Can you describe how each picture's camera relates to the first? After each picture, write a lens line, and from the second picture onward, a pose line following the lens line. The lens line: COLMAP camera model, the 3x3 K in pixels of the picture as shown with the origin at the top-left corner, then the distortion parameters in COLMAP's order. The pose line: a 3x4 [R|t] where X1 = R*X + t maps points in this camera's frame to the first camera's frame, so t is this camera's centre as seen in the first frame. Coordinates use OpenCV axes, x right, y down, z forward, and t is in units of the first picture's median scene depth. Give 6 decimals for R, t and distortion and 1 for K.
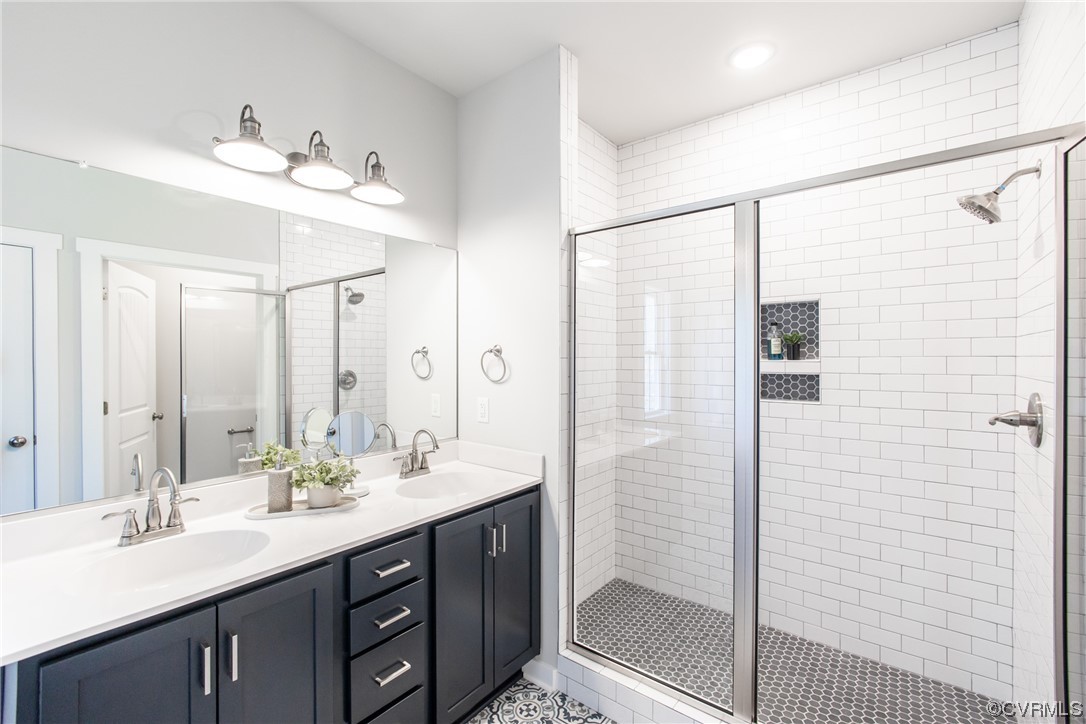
lens RADIAL K [[458.0, 0, 547.5], [0, 458.0, 359.8], [0, 0, 1]] dist [0.000340, -0.000276]
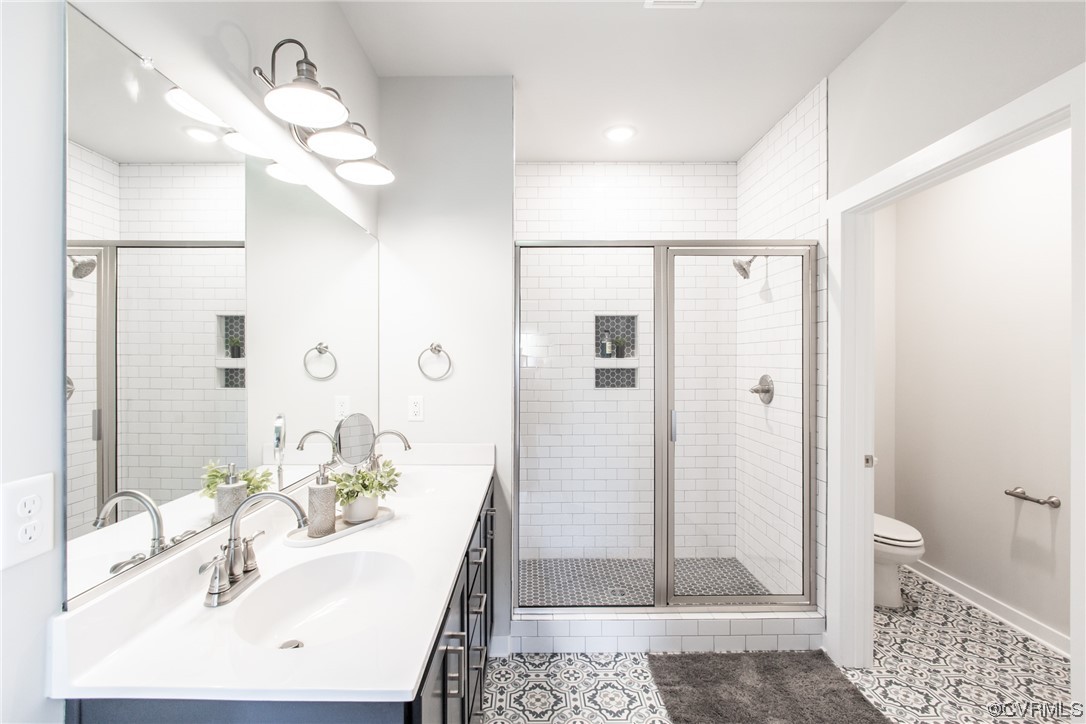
lens RADIAL K [[461.8, 0, 544.1], [0, 461.8, 360.6], [0, 0, 1]] dist [-0.002593, -0.000006]
pose [[0.792550, -0.001360, 0.609805, -0.523095], [0.002569, 0.999996, -0.001109, 0.009909], [-0.609801, 0.002446, 0.792551, 0.051967]]
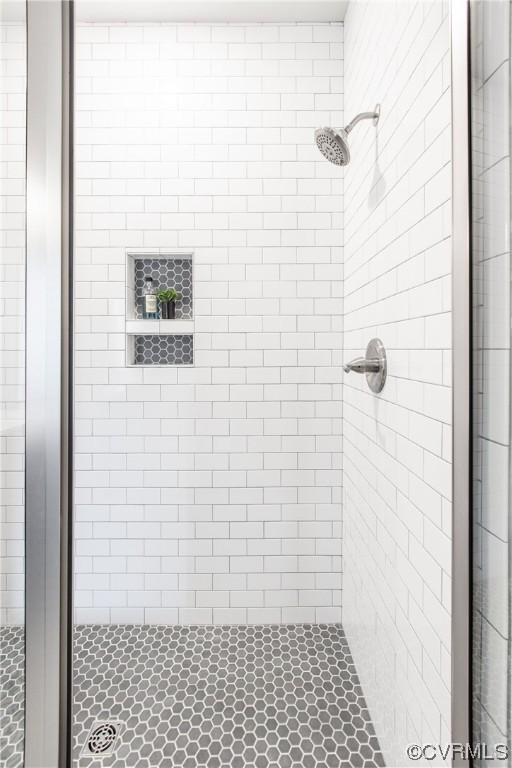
lens RADIAL K [[353.8, 0, 246.5], [0, 353.8, 348.1], [0, 0, 1]] dist [-0.002689, -0.000086]
pose [[0.798427, -0.001036, 0.602090, 0.259377], [0.002809, 0.999994, -0.002005, 0.063840], [-0.602084, 0.003292, 0.798426, 0.378652]]
